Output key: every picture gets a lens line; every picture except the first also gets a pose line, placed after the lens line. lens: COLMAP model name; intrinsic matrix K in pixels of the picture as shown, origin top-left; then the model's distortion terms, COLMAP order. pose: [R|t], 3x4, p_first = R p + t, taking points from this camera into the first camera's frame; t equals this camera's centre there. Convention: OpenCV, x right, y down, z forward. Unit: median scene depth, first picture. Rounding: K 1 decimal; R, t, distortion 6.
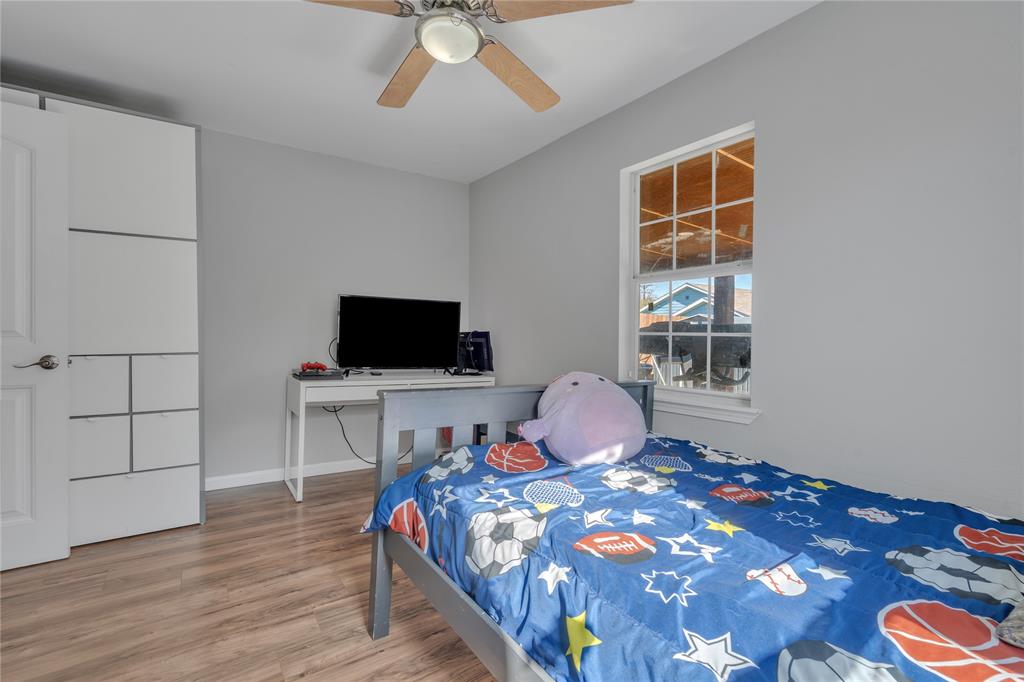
lens RADIAL K [[466.1, 0, 512.0], [0, 466.1, 341.0], [0, 0, 1]] dist [-0.000387, -0.000050]
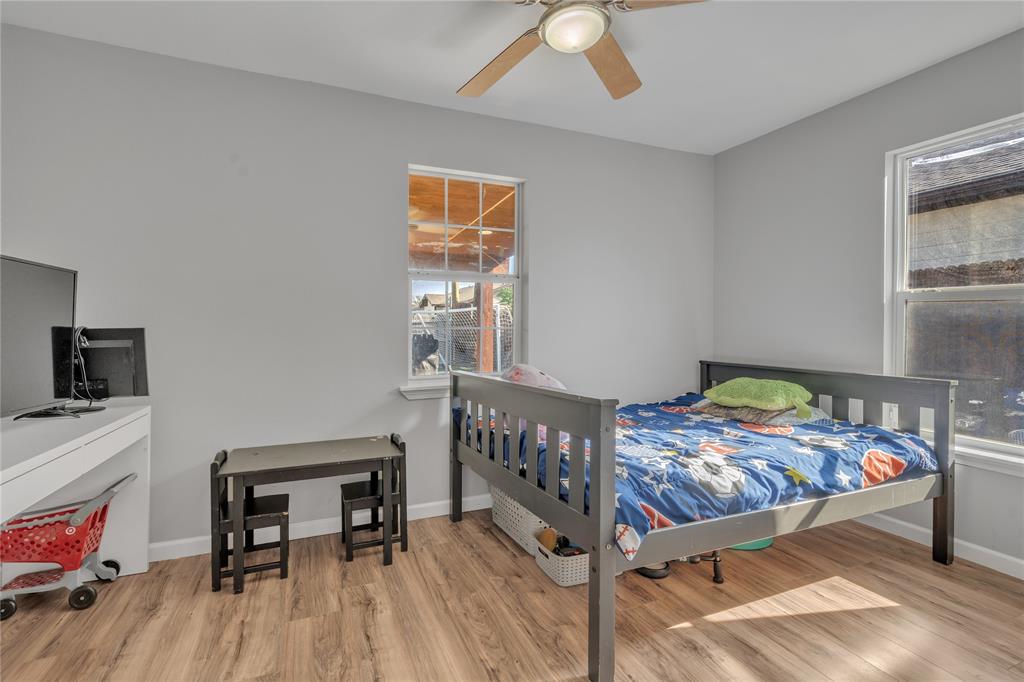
lens RADIAL K [[471.8, 0, 507.5], [0, 471.8, 321.2], [0, 0, 1]] dist [-0.002902, -0.000370]
pose [[0.210814, -0.000150, 0.977526, -0.798813], [0.021810, 0.999752, -0.004550, -0.024635], [-0.977283, 0.022279, 0.210765, 0.659521]]
